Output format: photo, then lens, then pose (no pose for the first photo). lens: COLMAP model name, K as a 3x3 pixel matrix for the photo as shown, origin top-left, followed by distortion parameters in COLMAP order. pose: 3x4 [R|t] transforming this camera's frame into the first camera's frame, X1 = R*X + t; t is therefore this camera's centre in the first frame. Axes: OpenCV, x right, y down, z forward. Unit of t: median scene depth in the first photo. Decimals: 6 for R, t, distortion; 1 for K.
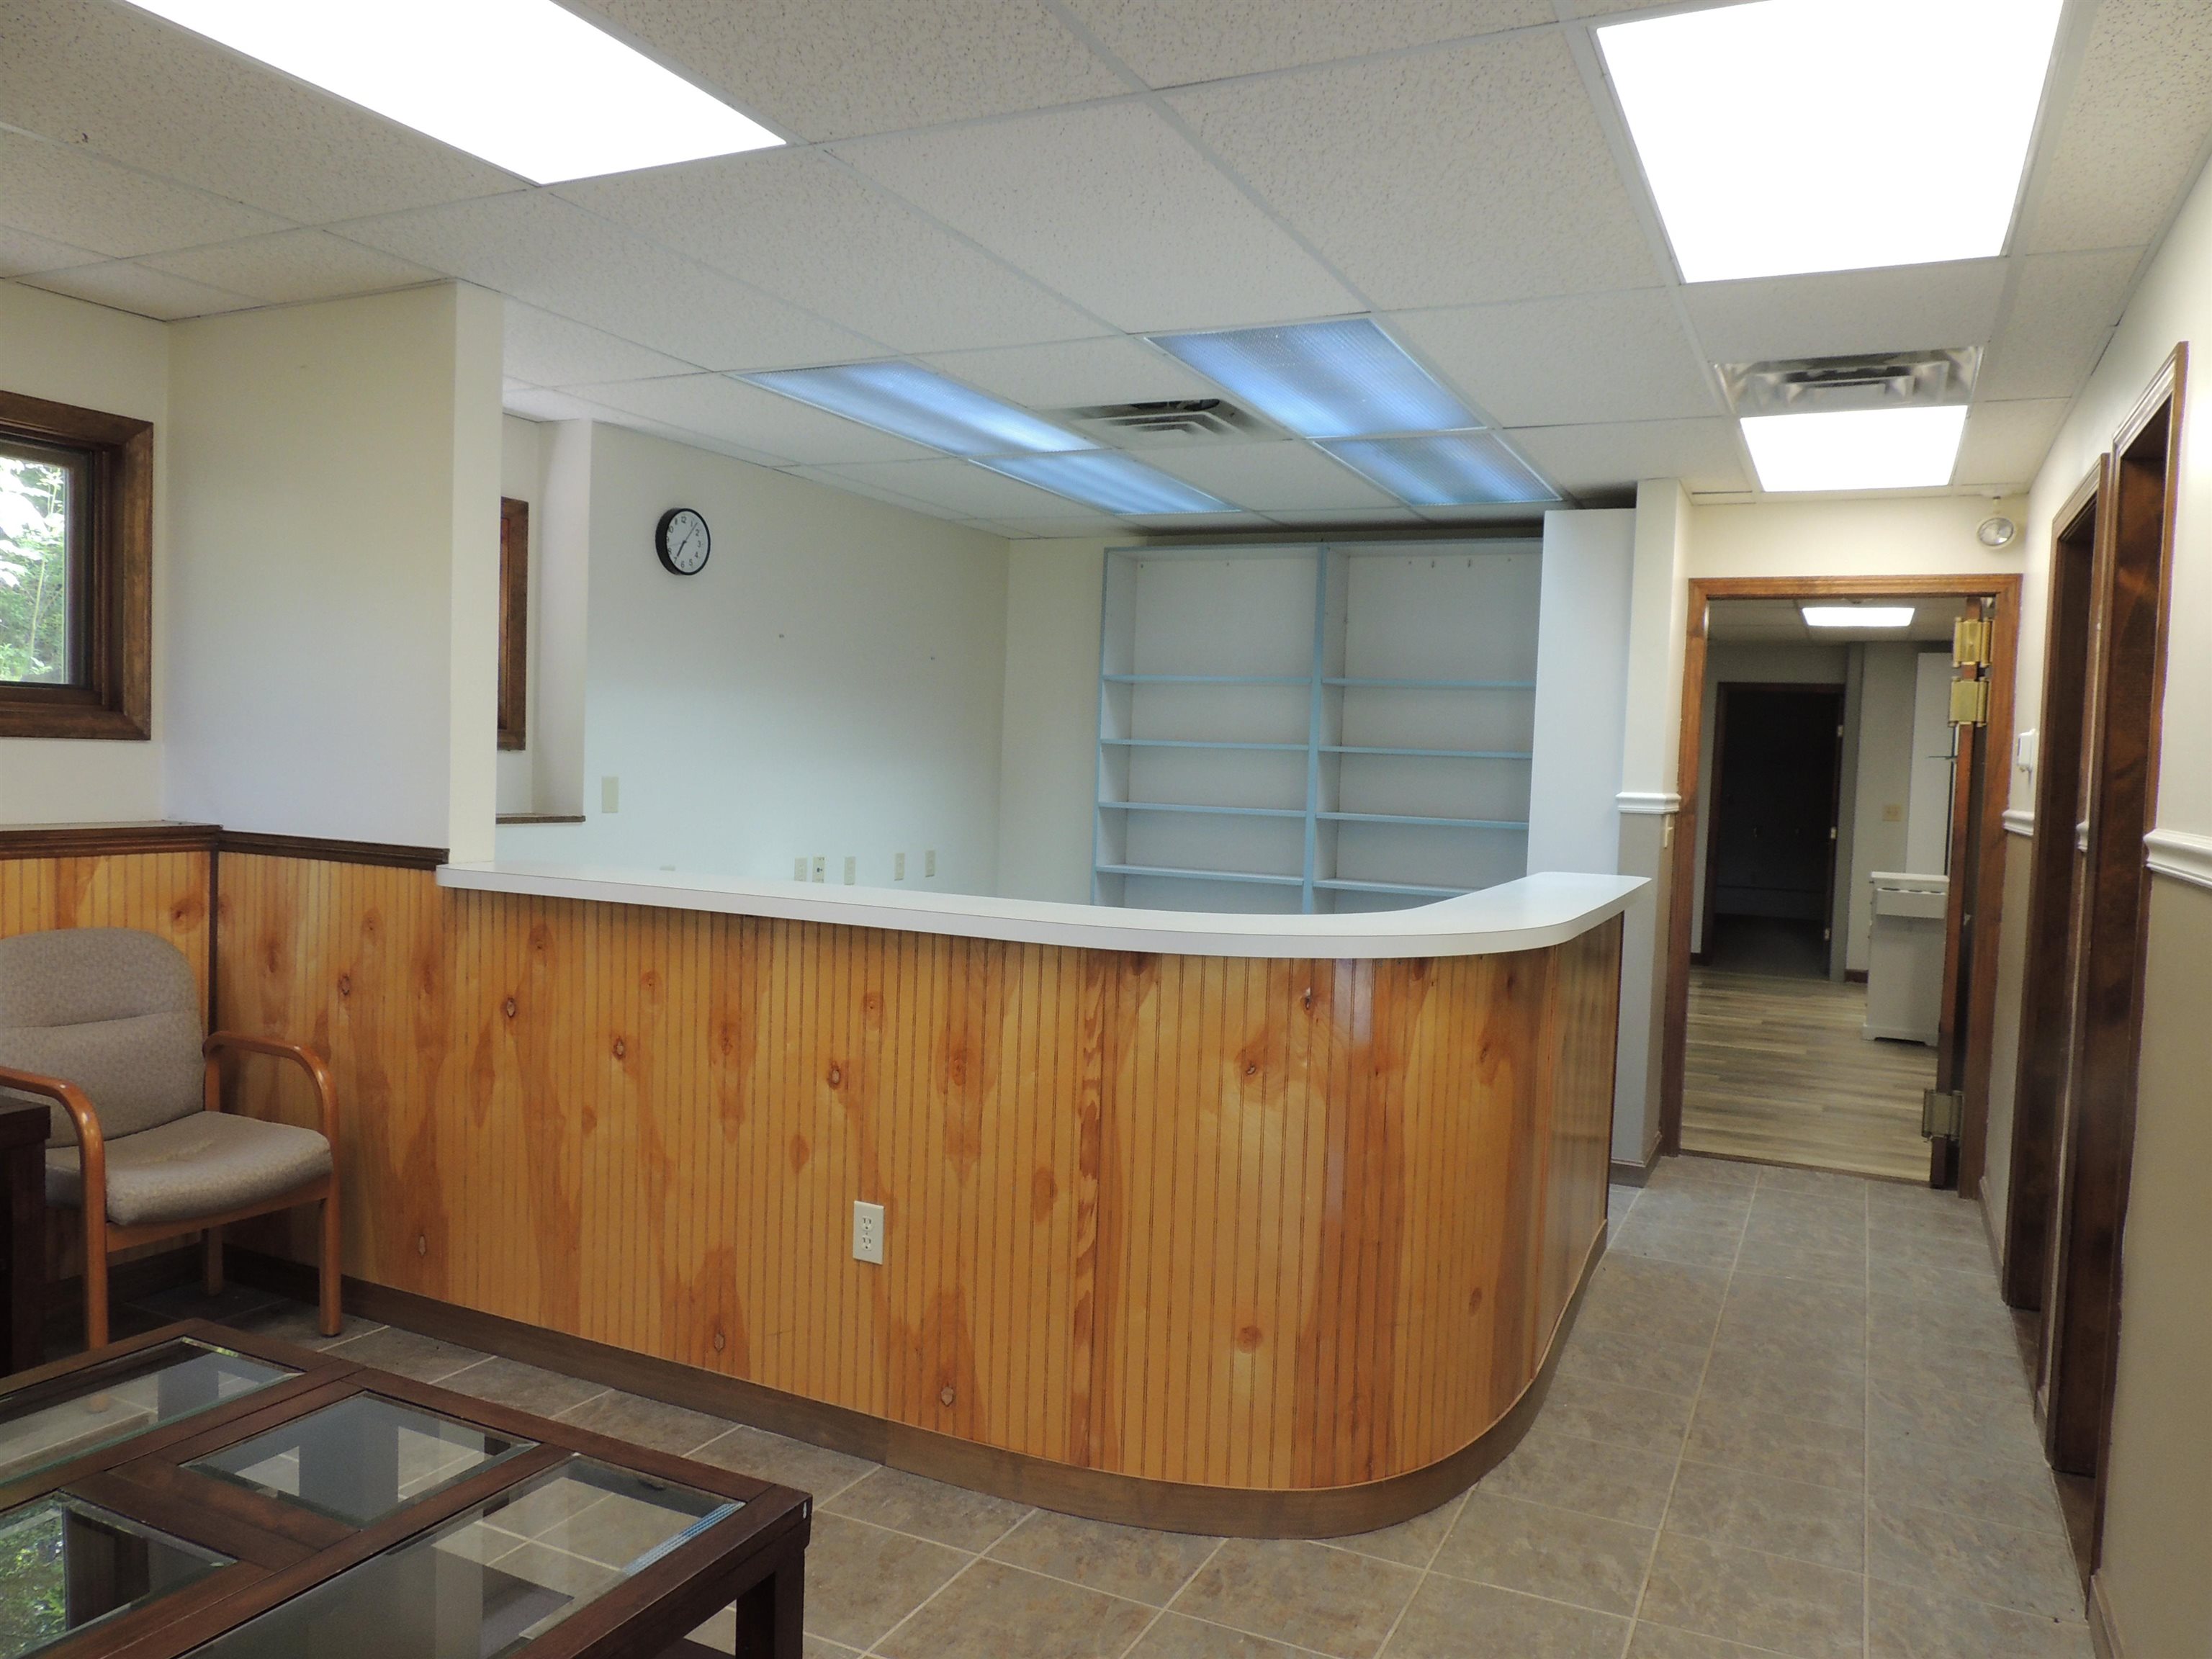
lens RADIAL K [[1584.3, 0, 1106.0], [0, 1584.3, 829.5], [0, 0, 1]] dist [-0.032455, 0.036376]
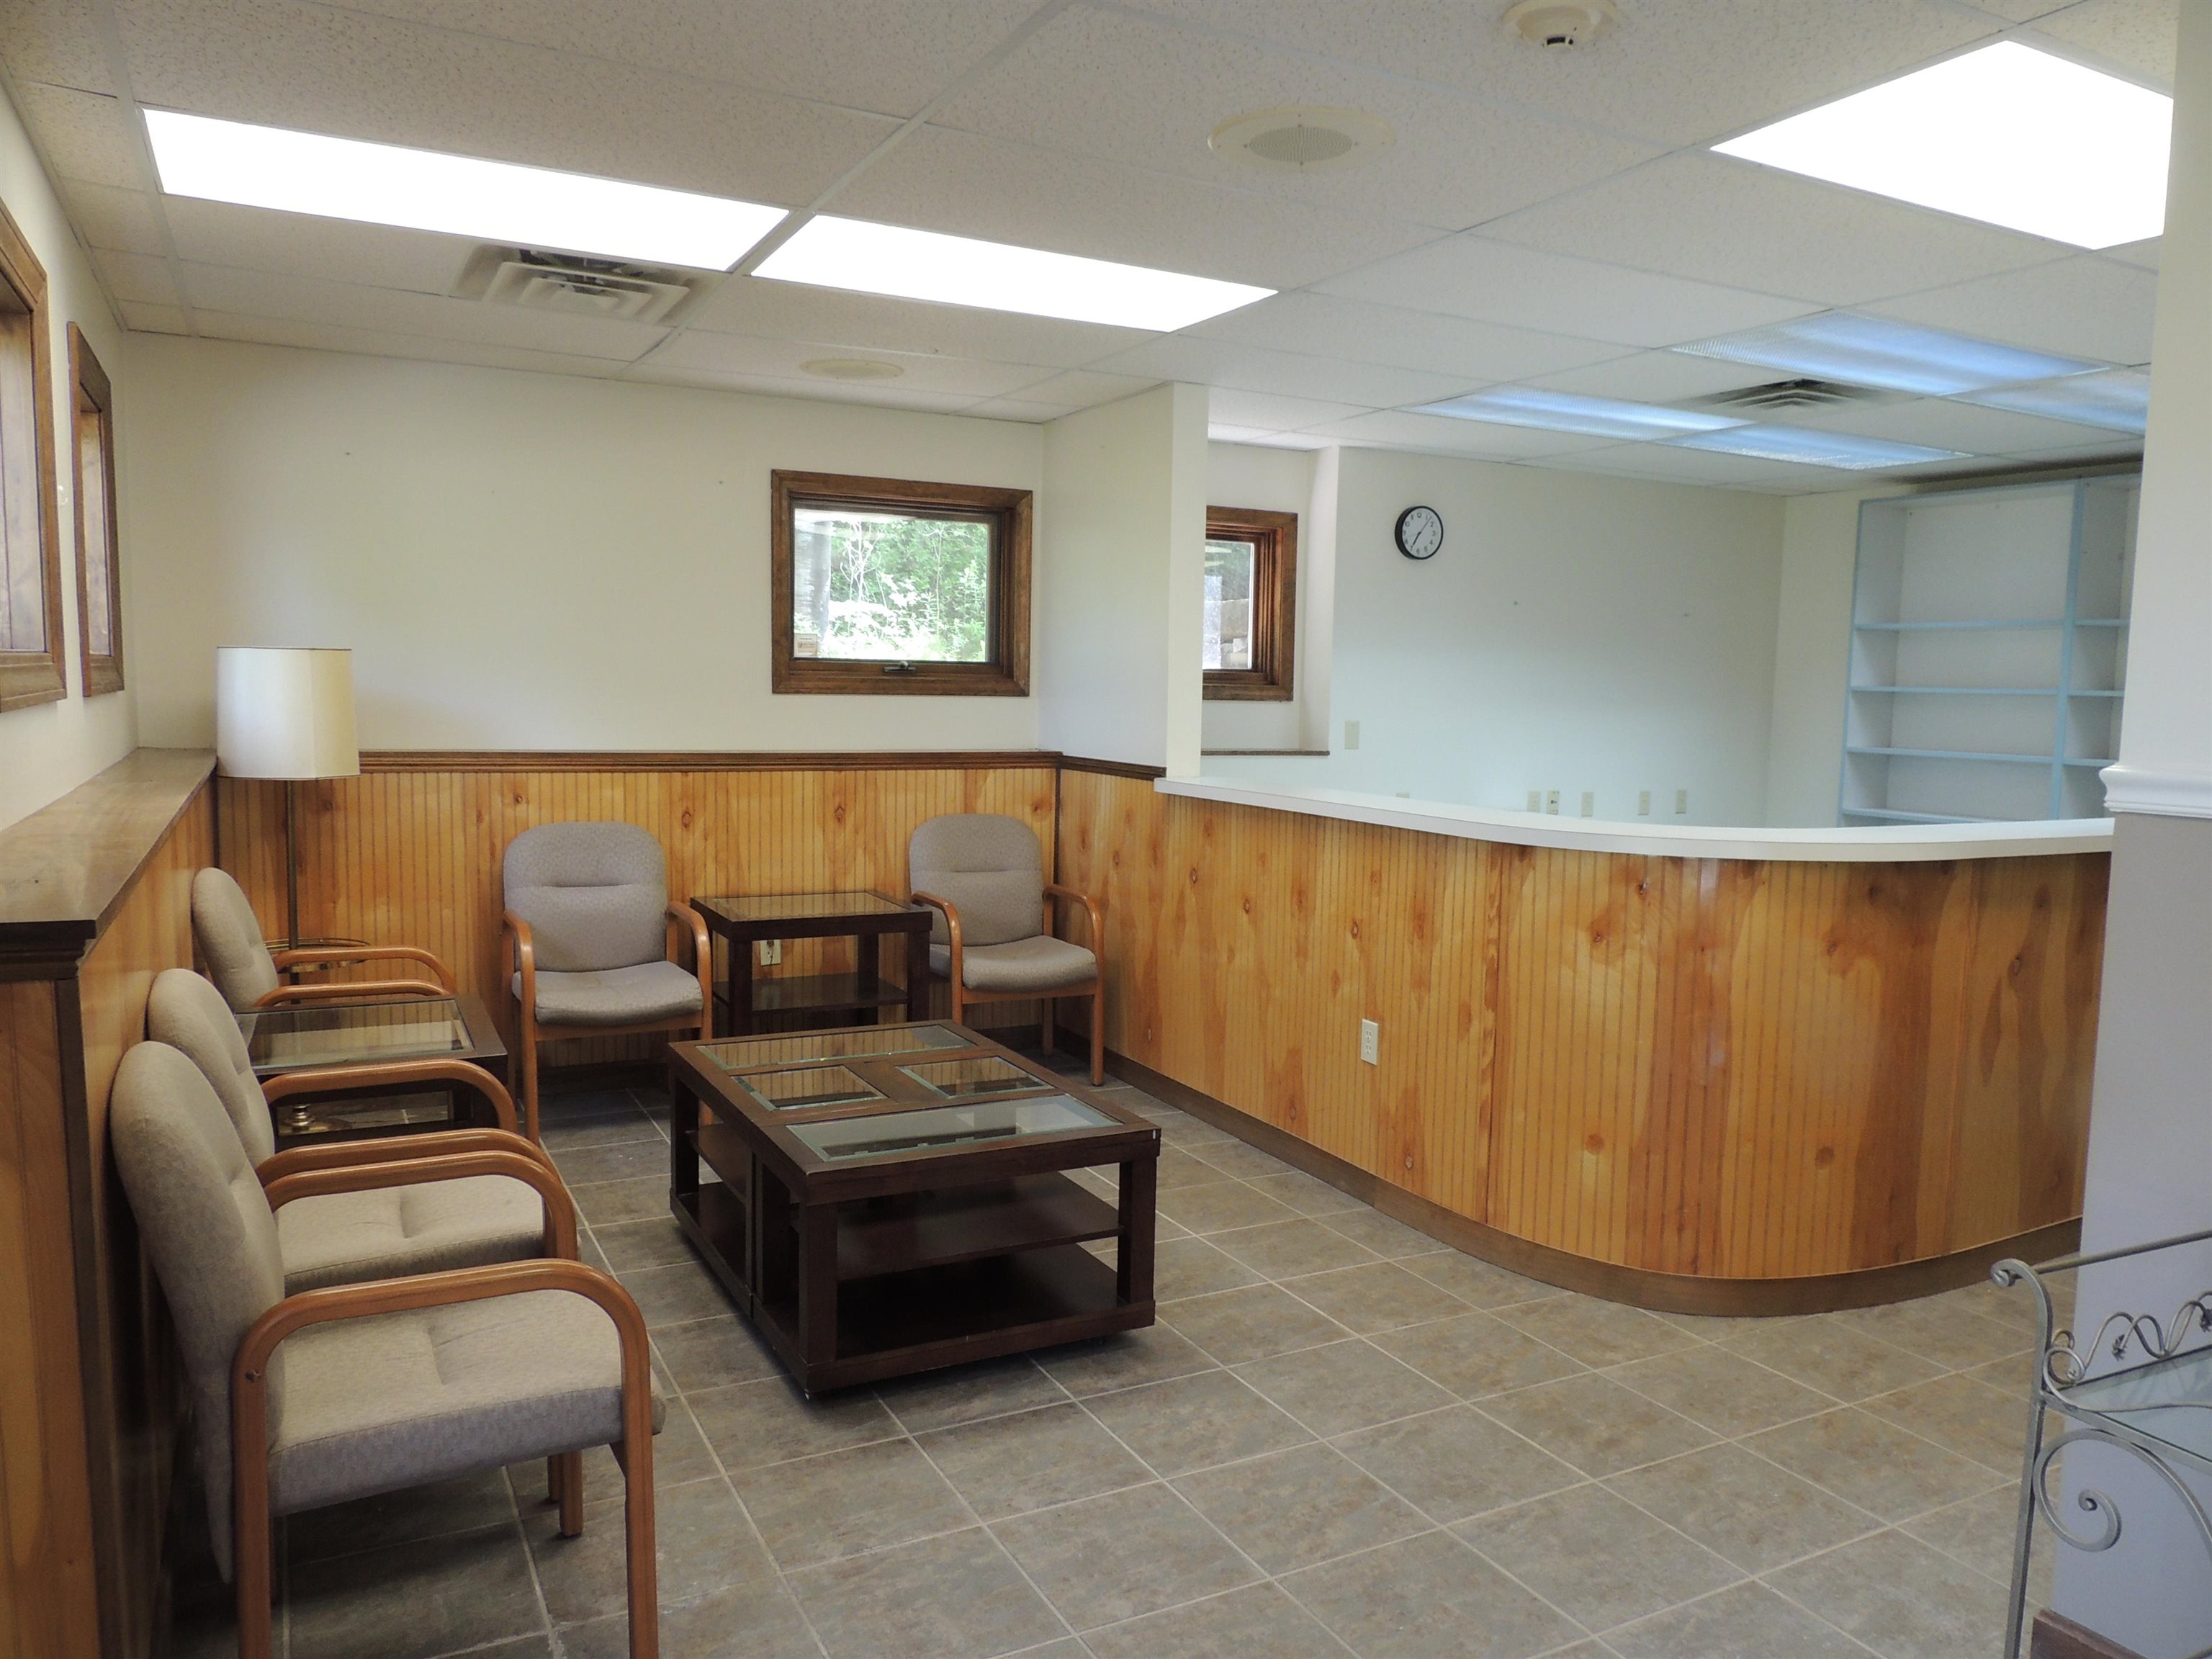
lens RADIAL K [[1584.3, 0, 1106.0], [0, 1584.3, 829.5], [0, 0, 1]] dist [-0.032455, 0.036376]
pose [[0.803681, 0.037604, -0.593871, 0.484667], [-0.020724, 0.999165, 0.035222, 0.021989], [0.594699, -0.015999, 0.803789, -0.262719]]
